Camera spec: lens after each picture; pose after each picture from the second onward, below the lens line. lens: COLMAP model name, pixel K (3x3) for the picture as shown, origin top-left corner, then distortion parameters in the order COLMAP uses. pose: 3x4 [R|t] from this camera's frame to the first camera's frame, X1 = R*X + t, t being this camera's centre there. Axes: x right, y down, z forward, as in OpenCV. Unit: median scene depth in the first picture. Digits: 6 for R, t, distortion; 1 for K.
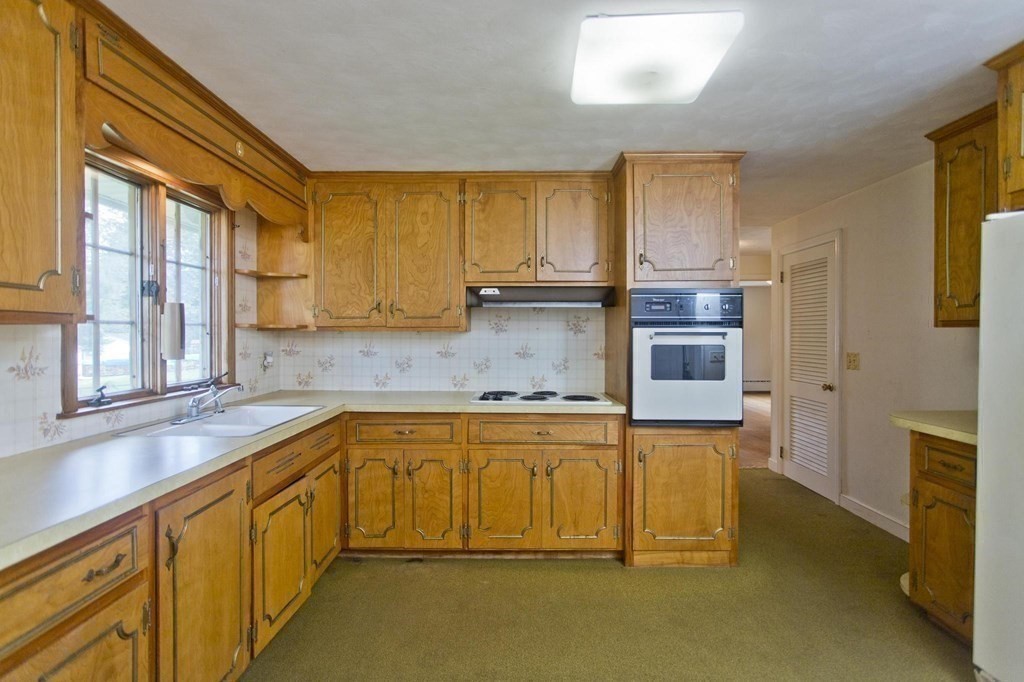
lens RADIAL K [[505.8, 0, 507.3], [0, 505.8, 333.9], [0, 0, 1]] dist [-0.004062, 0.000387]
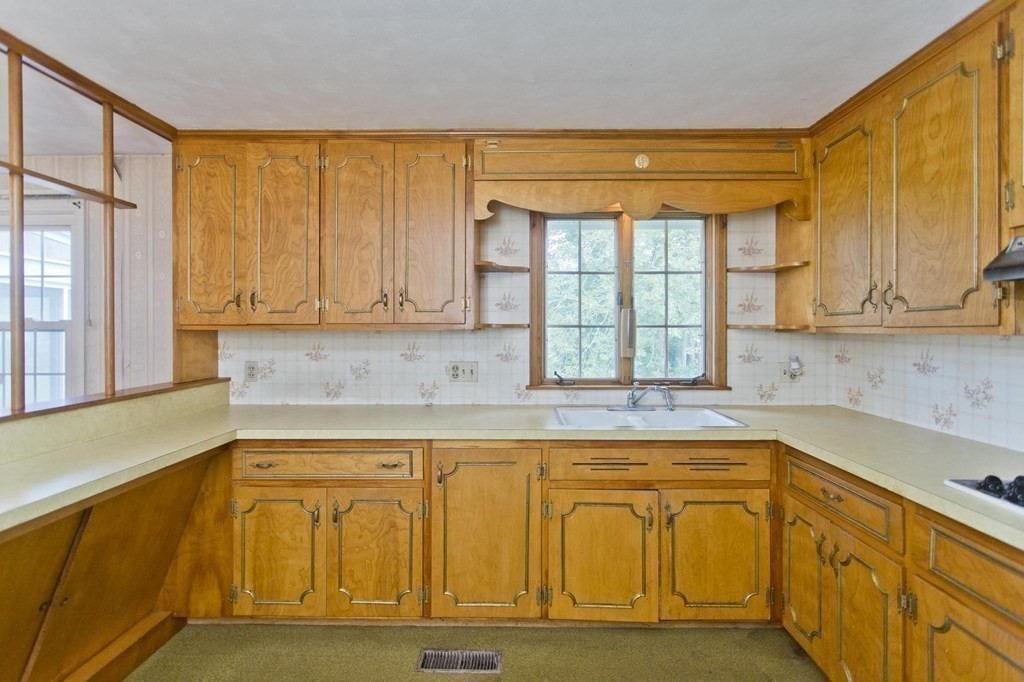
lens RADIAL K [[481.3, 0, 522.4], [0, 481.3, 332.5], [0, 0, 1]] dist [-0.003028, 0.000666]
pose [[0.003661, 0.005999, -0.999975, 0.356155], [-0.000937, 0.999982, 0.005995, -0.009941], [0.999993, 0.000915, 0.003666, 0.559153]]
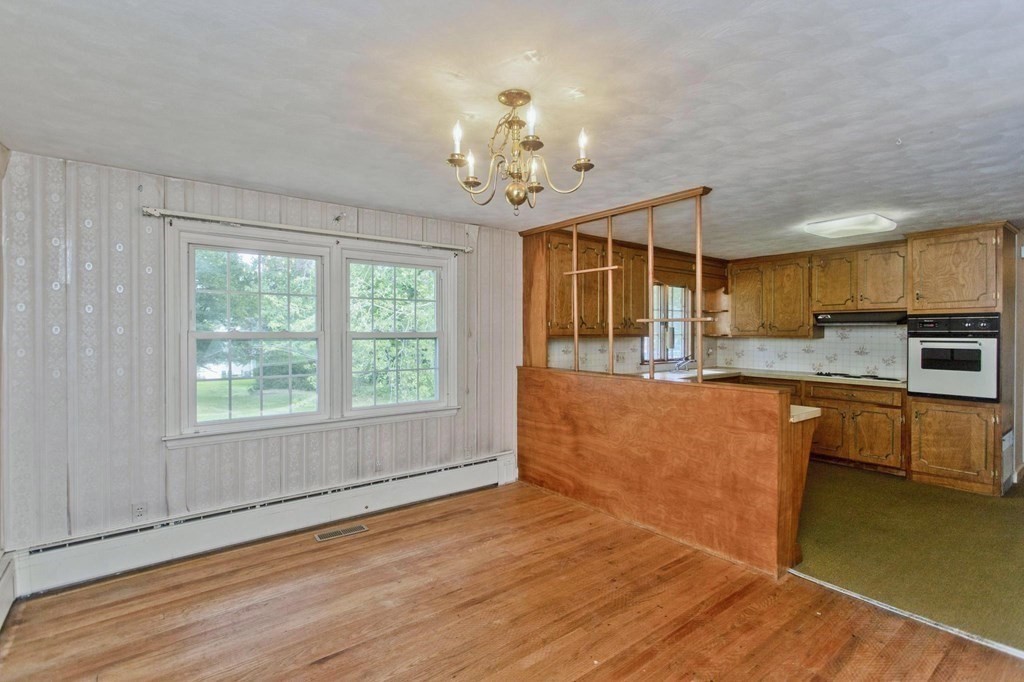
lens RADIAL K [[493.9, 0, 508.4], [0, 493.9, 339.4], [0, 0, 1]] dist [0.000368, 0.000353]
pose [[0.624063, 0.011073, -0.781296, 0.630745], [-0.000999, 0.999910, 0.013373, -0.023768], [0.781374, -0.007565, 0.624018, -0.972550]]
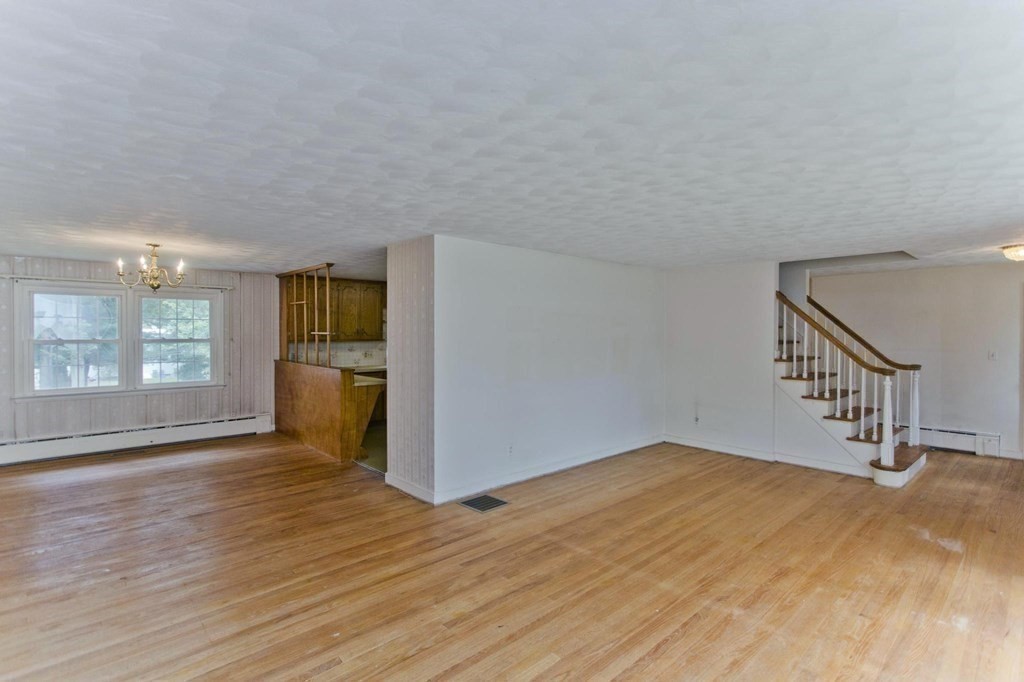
lens RADIAL K [[493.9, 0, 513.6], [0, 493.9, 338.5], [0, 0, 1]] dist [0.000368, 0.000353]
pose [[0.690874, 0.010512, -0.722899, 2.009308], [-0.004029, 0.999935, 0.010690, -0.055435], [0.722964, -0.004473, 0.690871, -0.822470]]
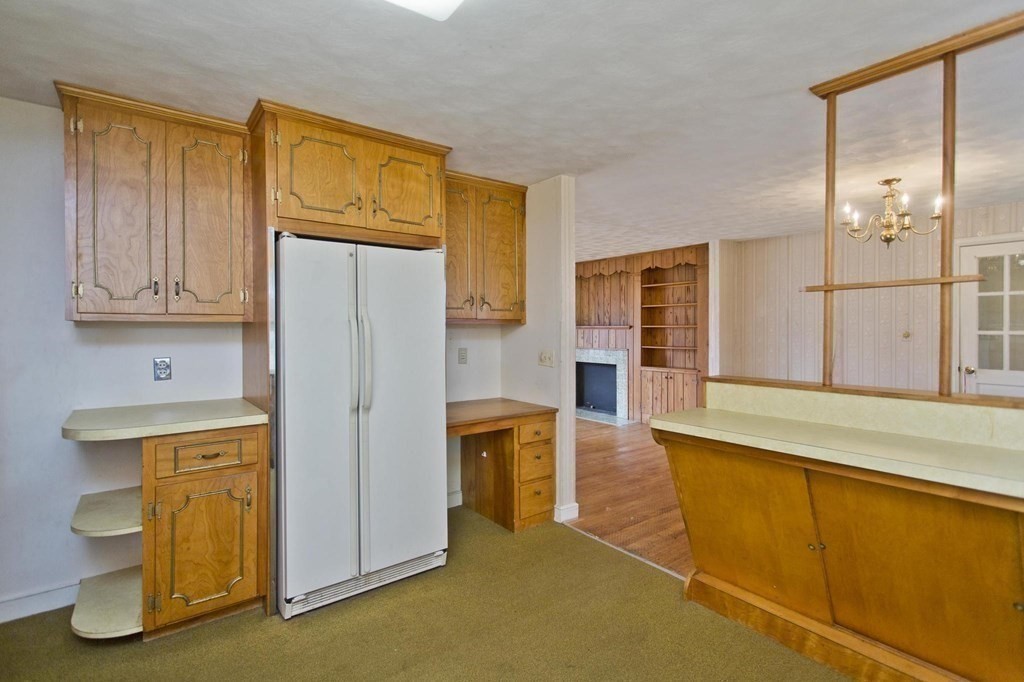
lens RADIAL K [[493.9, 0, 517.8], [0, 493.9, 333.3], [0, 0, 1]] dist [0.000368, 0.000353]
pose [[-0.631310, -0.005922, 0.775508, -0.210296], [0.001815, 0.999957, 0.009114, 0.002384], [-0.775529, 0.007161, -0.631272, 0.794404]]
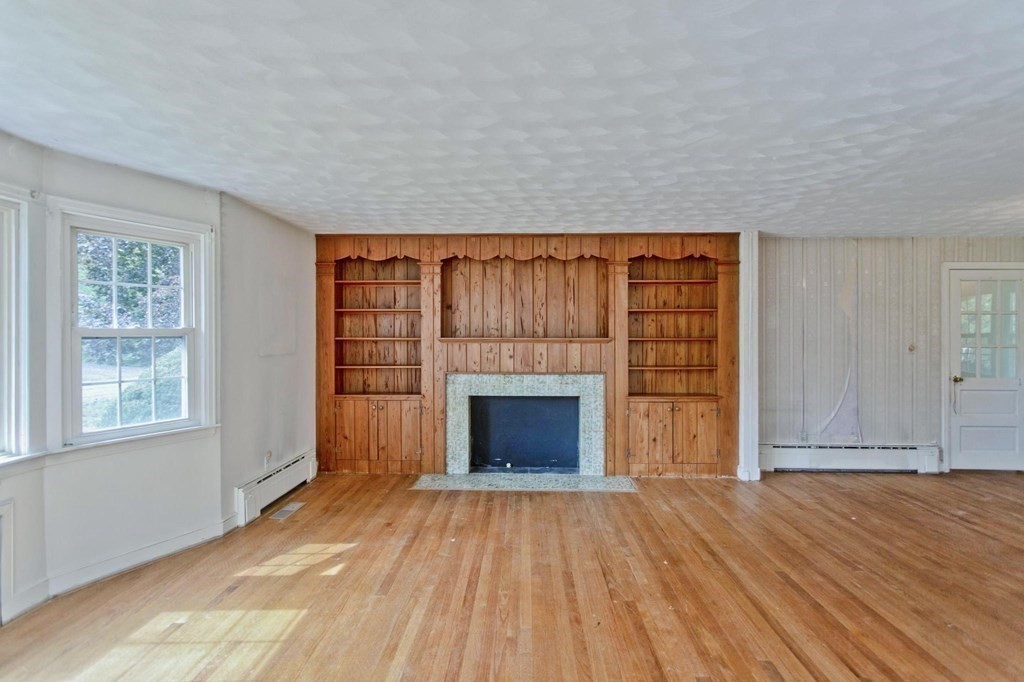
lens RADIAL K [[493.9, 0, 515.8], [0, 493.9, 336.9], [0, 0, 1]] dist [0.000368, 0.000353]
pose [[-0.999966, 0.000332, 0.008278, 1.527465], [0.000343, 0.999999, 0.001315, -0.015932], [-0.008277, 0.001317, -0.999965, 0.503239]]
